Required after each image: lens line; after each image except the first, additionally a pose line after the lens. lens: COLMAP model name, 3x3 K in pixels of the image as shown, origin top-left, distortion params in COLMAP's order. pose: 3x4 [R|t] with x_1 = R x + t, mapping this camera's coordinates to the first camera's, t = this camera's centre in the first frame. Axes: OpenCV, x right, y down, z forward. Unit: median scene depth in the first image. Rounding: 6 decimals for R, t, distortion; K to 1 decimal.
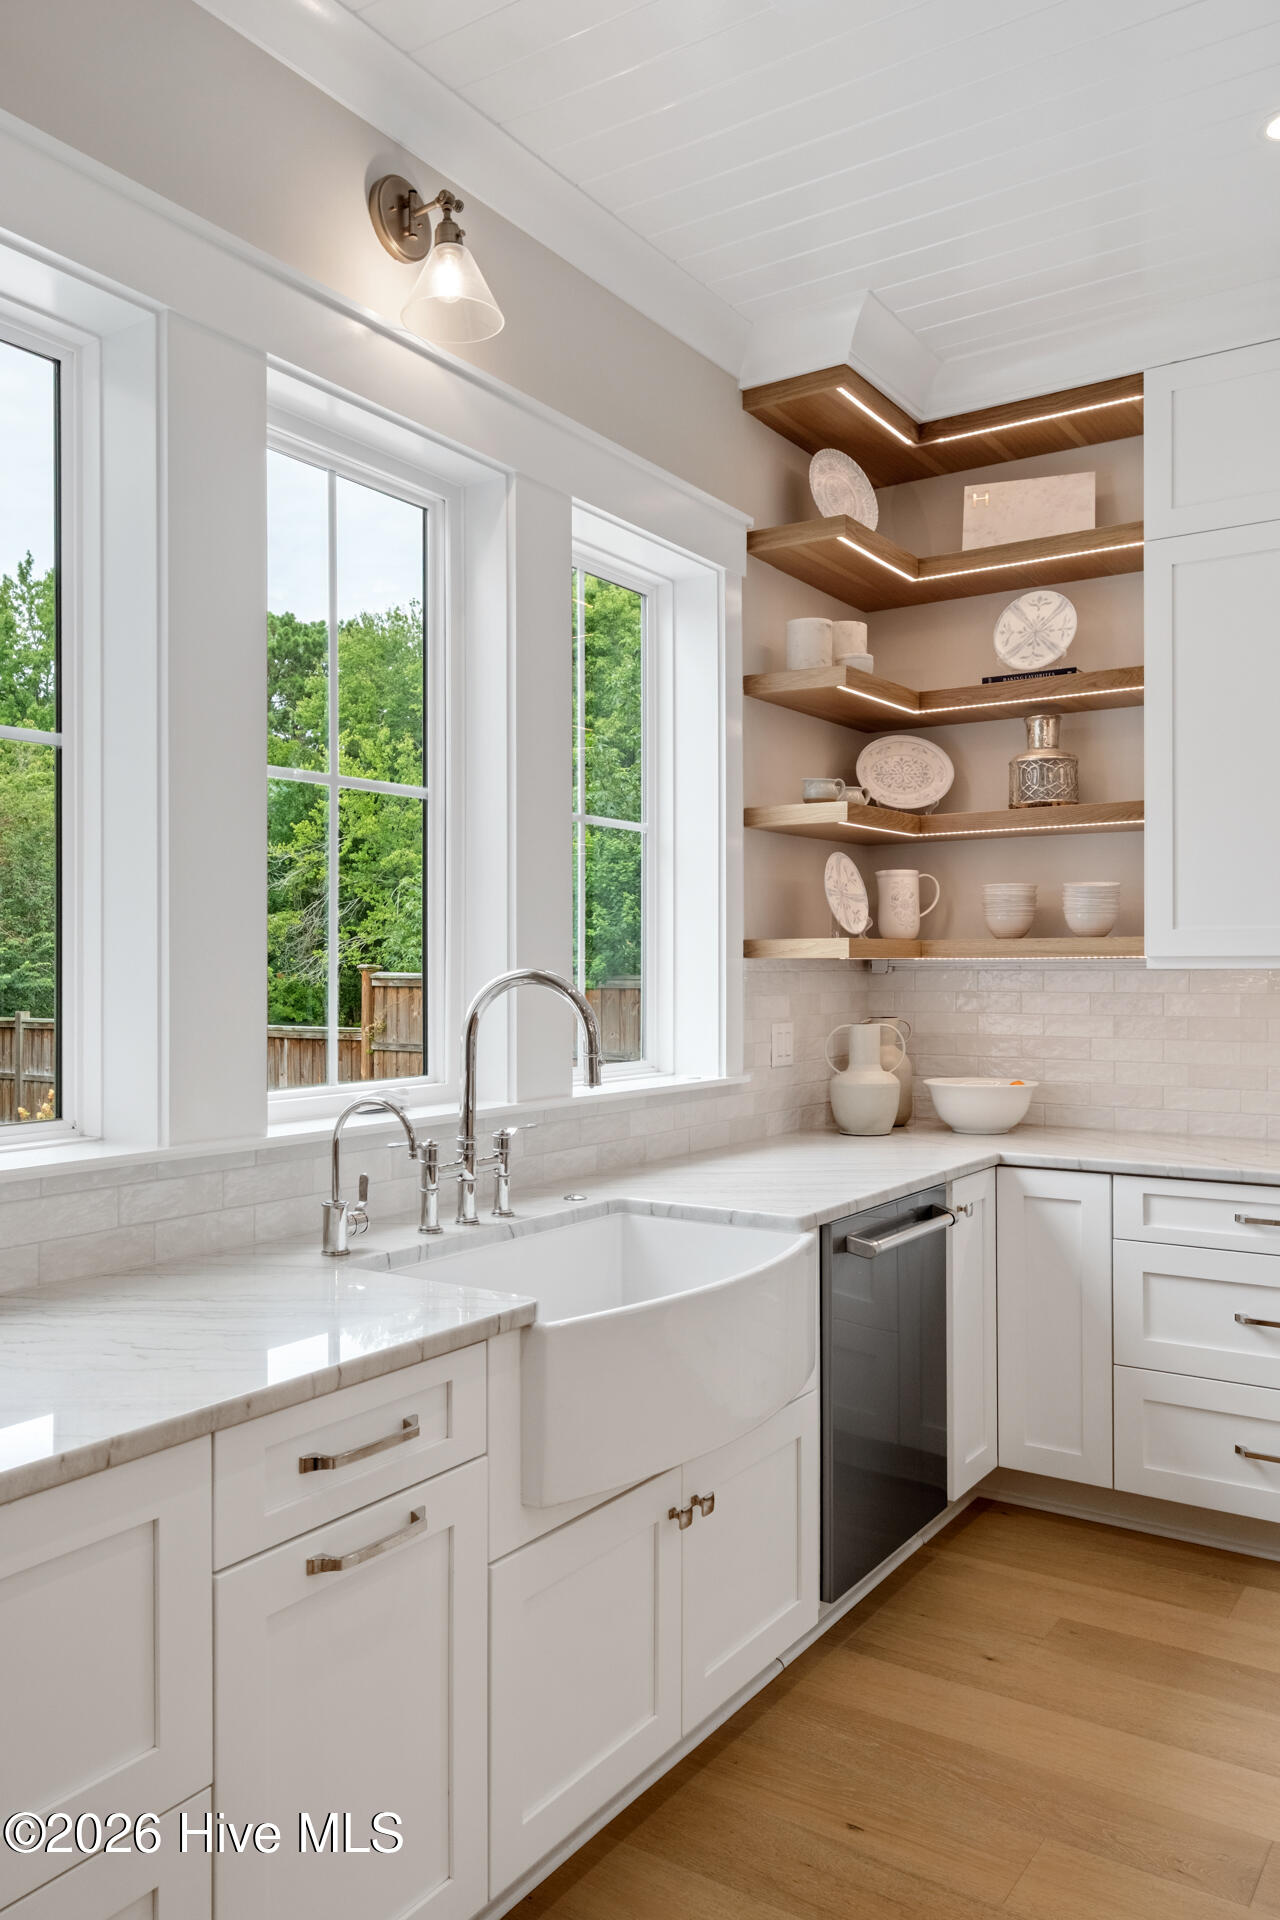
lens RADIAL K [[1398.5, 0, 641.8], [0, 1398.5, 972.5], [0, 0, 1]] dist [0.003502, -0.000479]
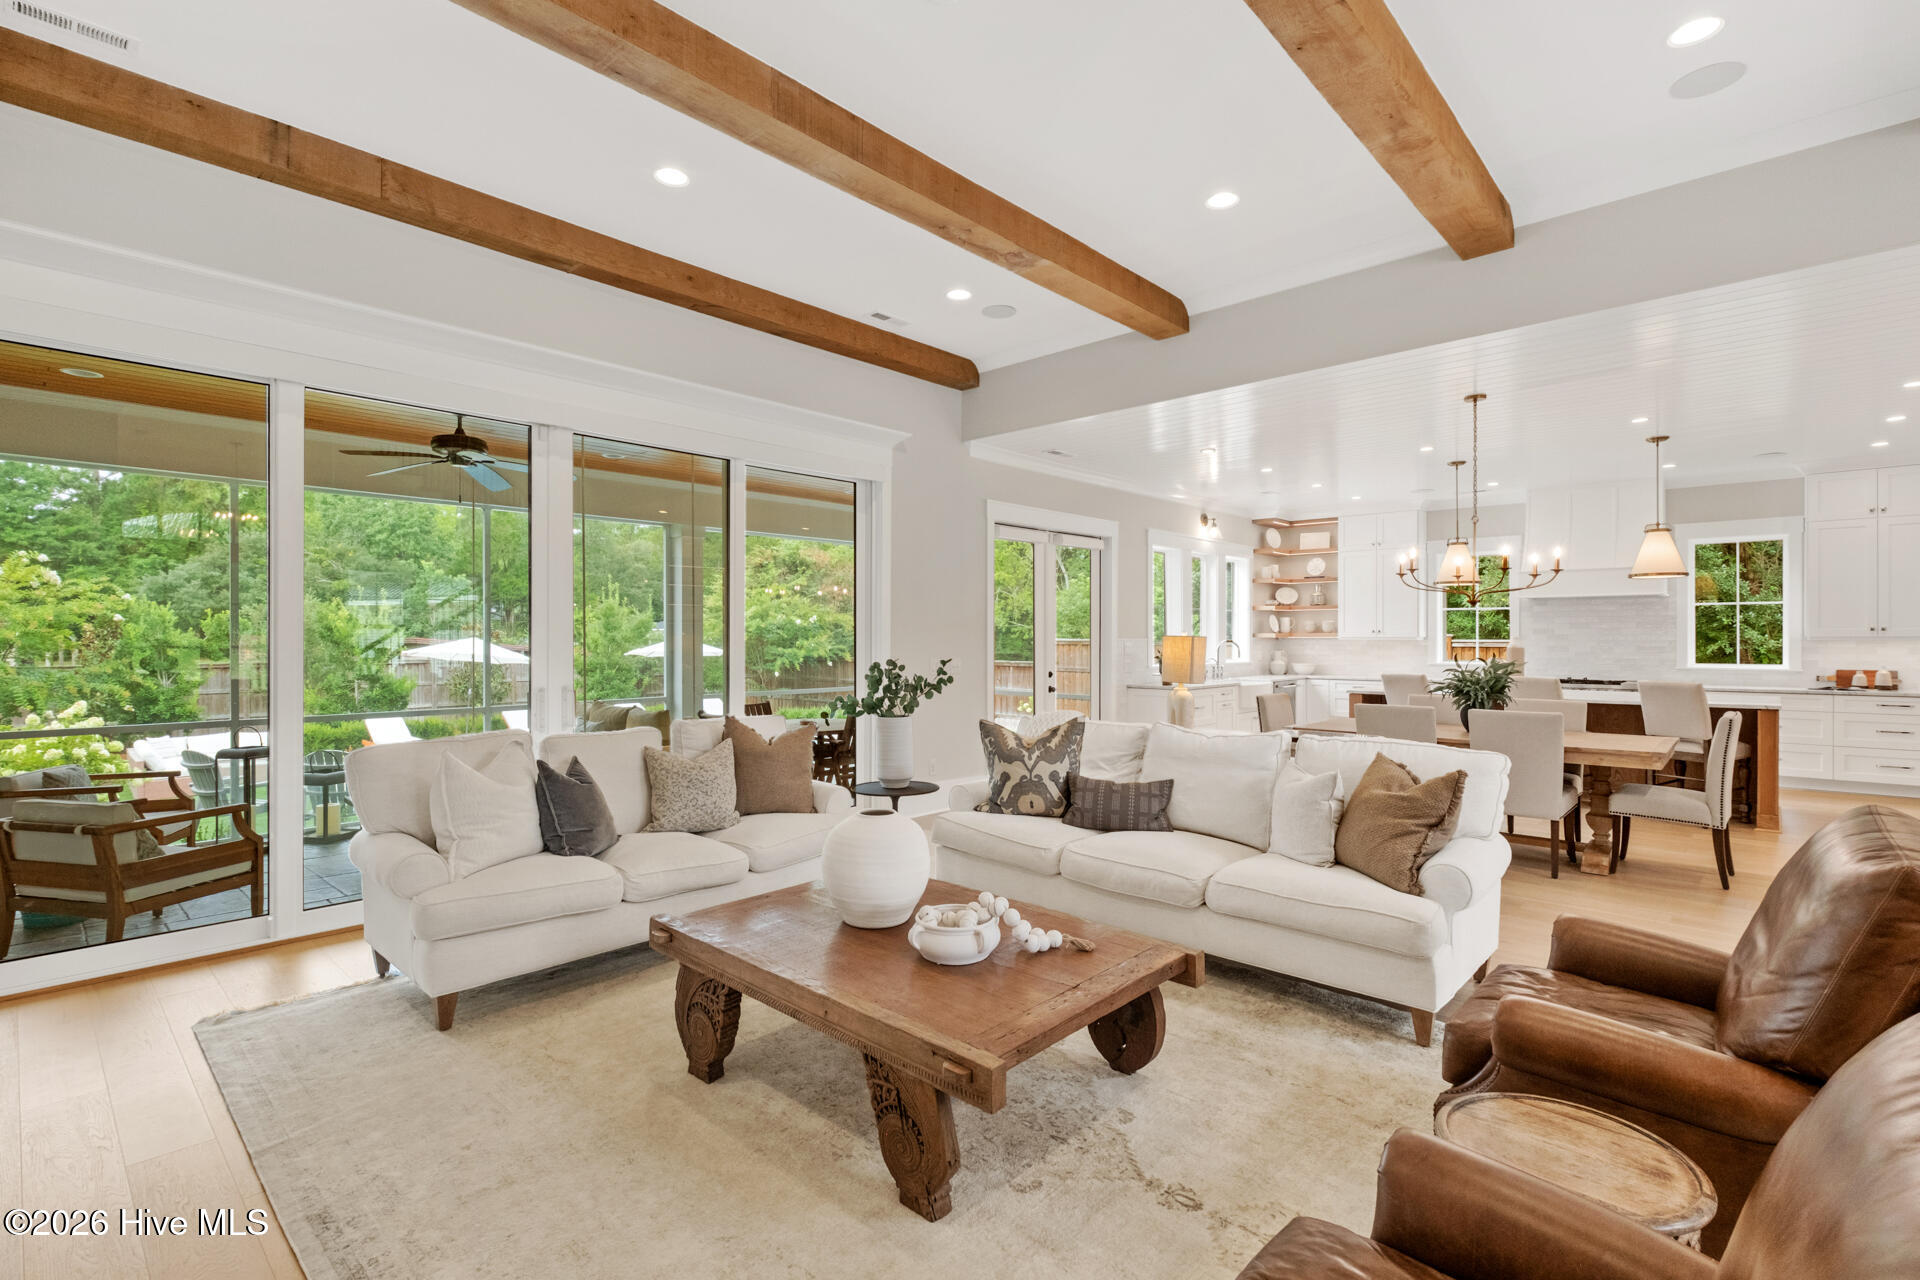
lens RADIAL K [[875.0, 0, 969.7], [0, 875.0, 639.2], [0, 0, 1]] dist [0.000203, -0.000245]
pose [[0.989112, -0.000328, -0.147167, -0.452417], [0.001087, 0.999987, 0.005077, -0.019507], [0.147164, -0.005182, 0.989099, -2.157957]]
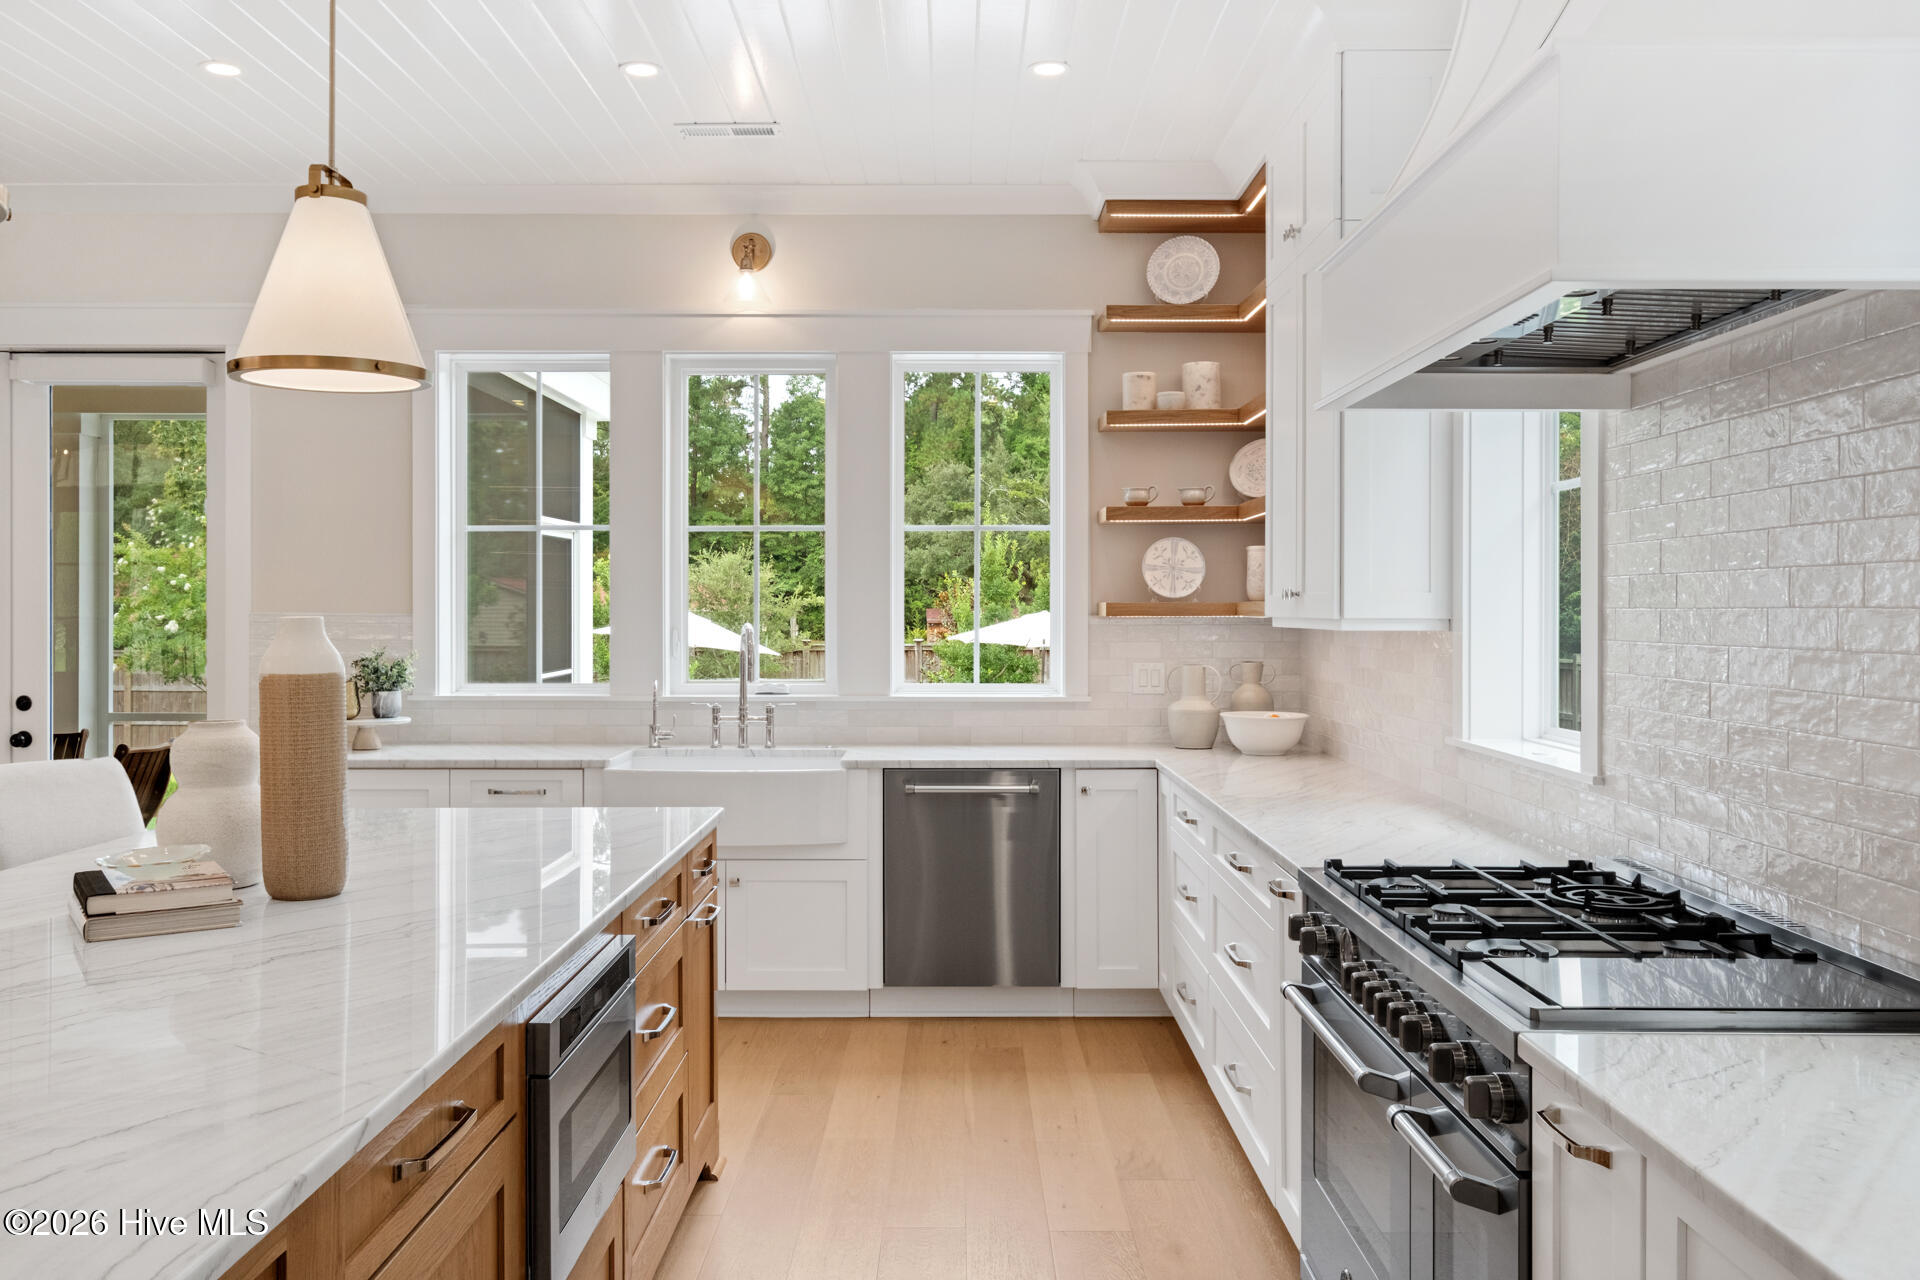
lens RADIAL K [[1588.7, 0, 956.8], [0, 1588.7, 612.5], [0, 0, 1]] dist [0.015440, 0.009072]
pose [[0.559384, 0.002934, -0.828904, 1.352404], [-0.002282, 0.999995, 0.001999, -0.016240], [0.828906, 0.000773, 0.559388, -0.031227]]
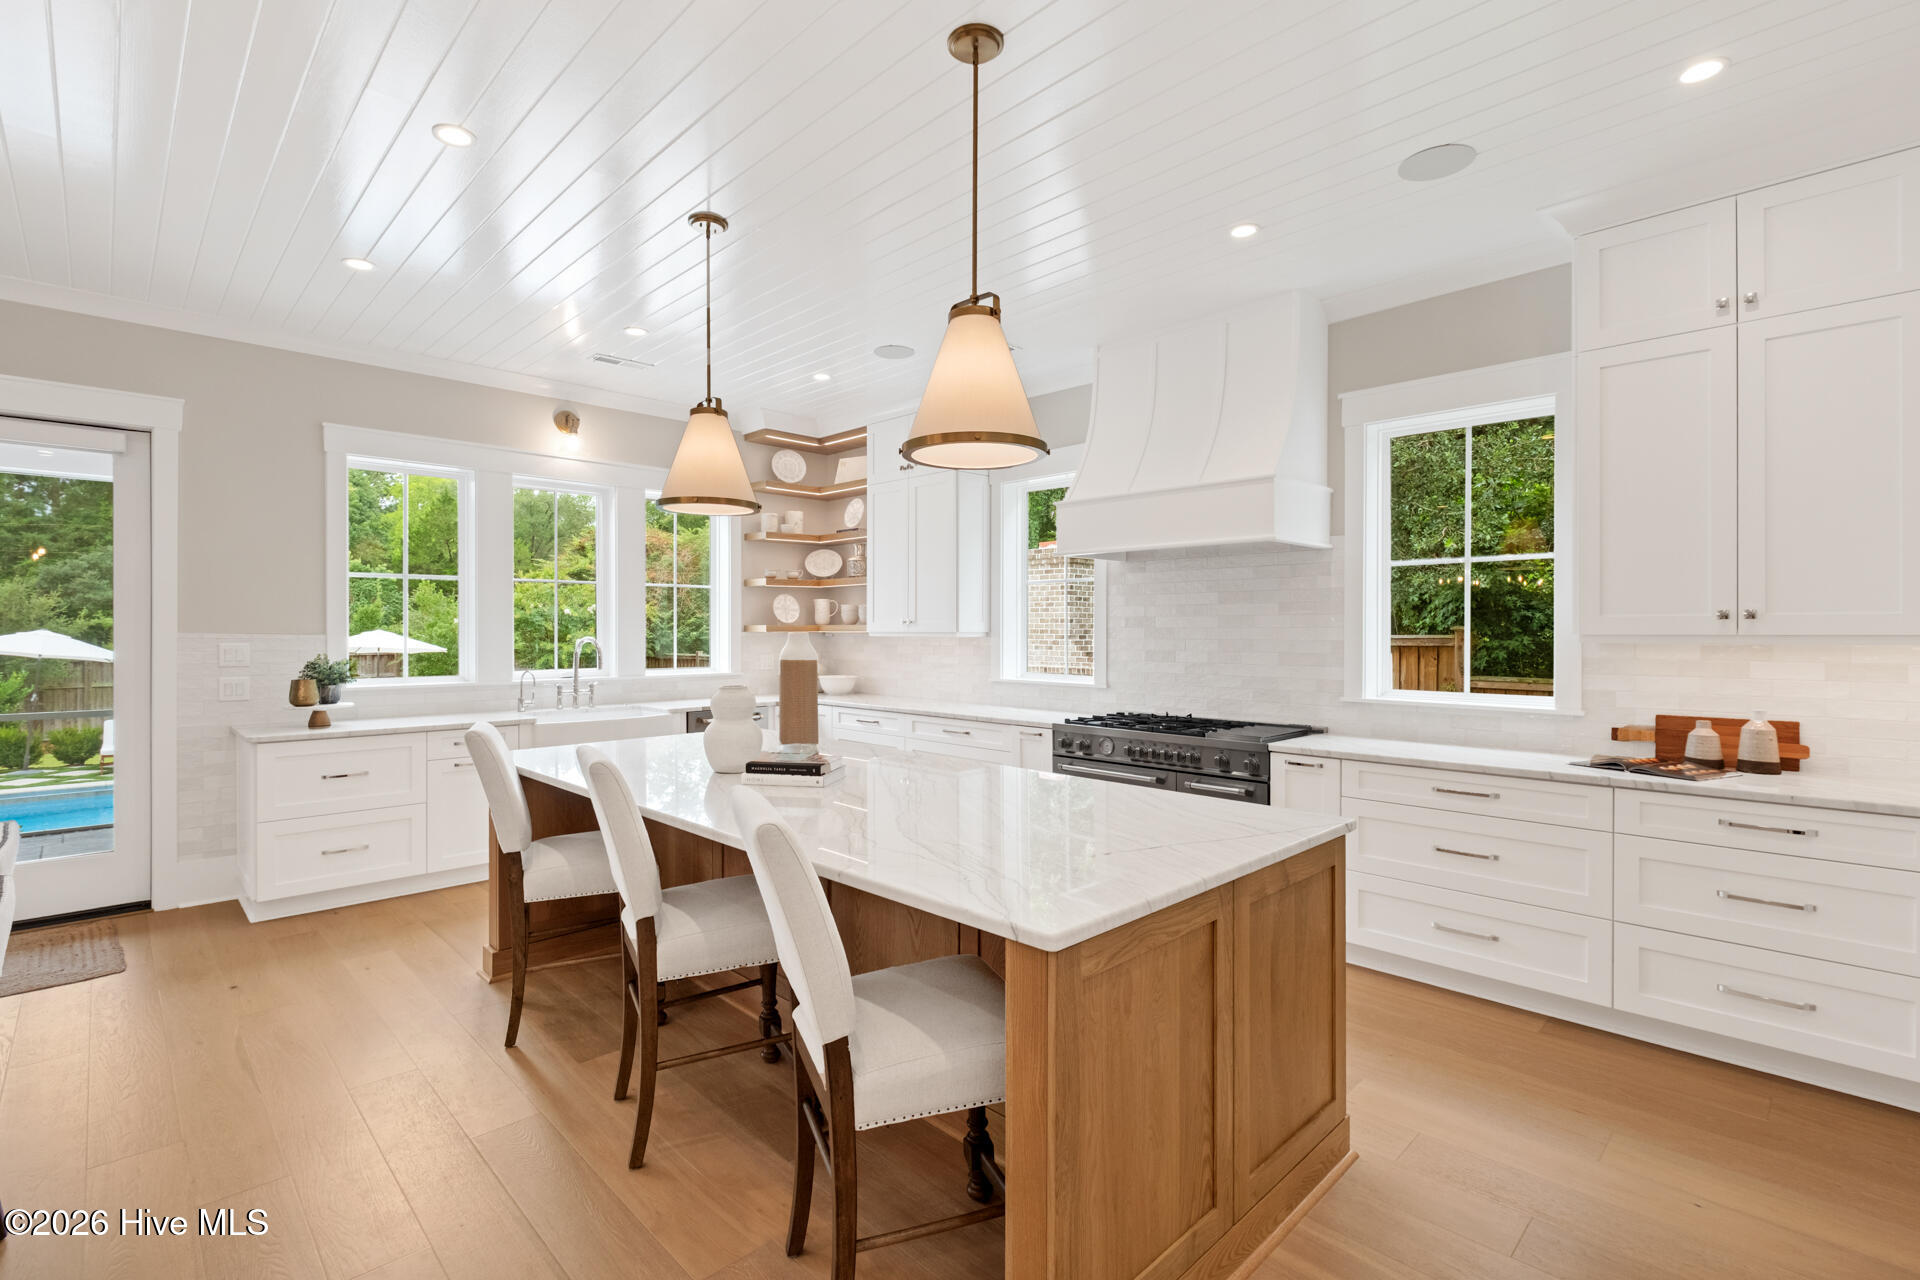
lens RADIAL K [[859.3, 0, 967.2], [0, 859.3, 626.3], [0, 0, 1]] dist [-0.002095, -0.000916]
pose [[0.978236, 0.000318, -0.207493, 0.895153], [-0.000889, 0.999996, -0.002655, -0.017112], [0.207491, 0.002782, 0.978233, -0.641693]]
